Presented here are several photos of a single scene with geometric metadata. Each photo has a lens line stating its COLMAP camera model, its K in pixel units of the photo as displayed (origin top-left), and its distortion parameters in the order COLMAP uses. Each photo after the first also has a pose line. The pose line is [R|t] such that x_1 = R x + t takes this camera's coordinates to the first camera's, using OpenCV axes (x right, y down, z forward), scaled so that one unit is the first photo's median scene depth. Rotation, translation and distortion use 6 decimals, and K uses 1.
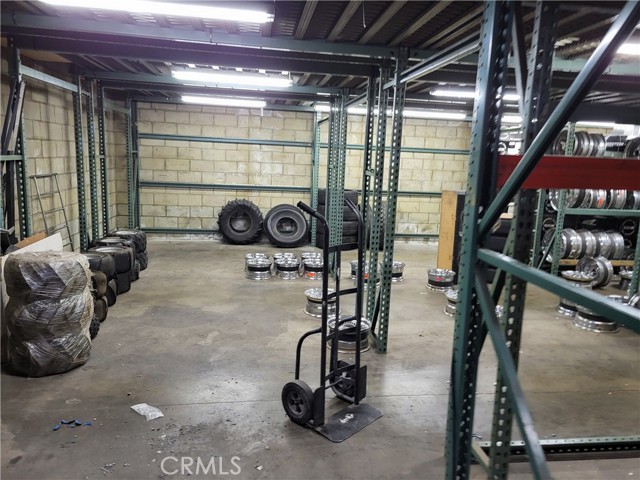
lens RADIAL K [[483.0, 0, 320.0], [0, 483.0, 240.0], [0, 0, 1]] dist [0.040237, -0.000577]
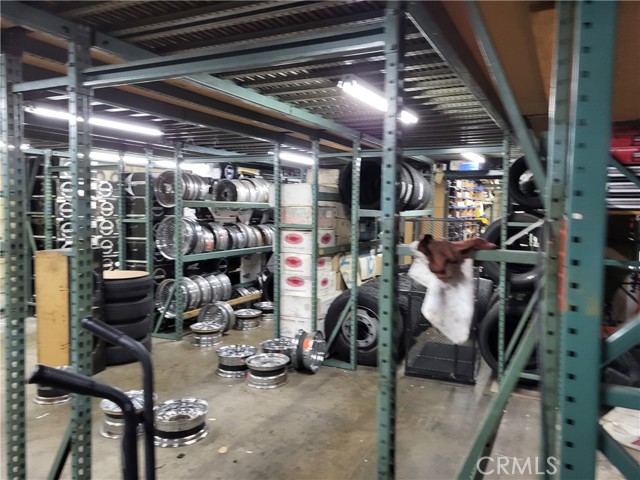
lens RADIAL K [[483.0, 0, 320.0], [0, 483.0, 240.0], [0, 0, 1]] dist [0.040237, -0.000577]
pose [[0.554922, -0.105949, 0.825128, -0.089362], [0.162932, 0.986489, 0.017092, -0.067683], [-0.815791, 0.124955, 0.564687, 0.280291]]
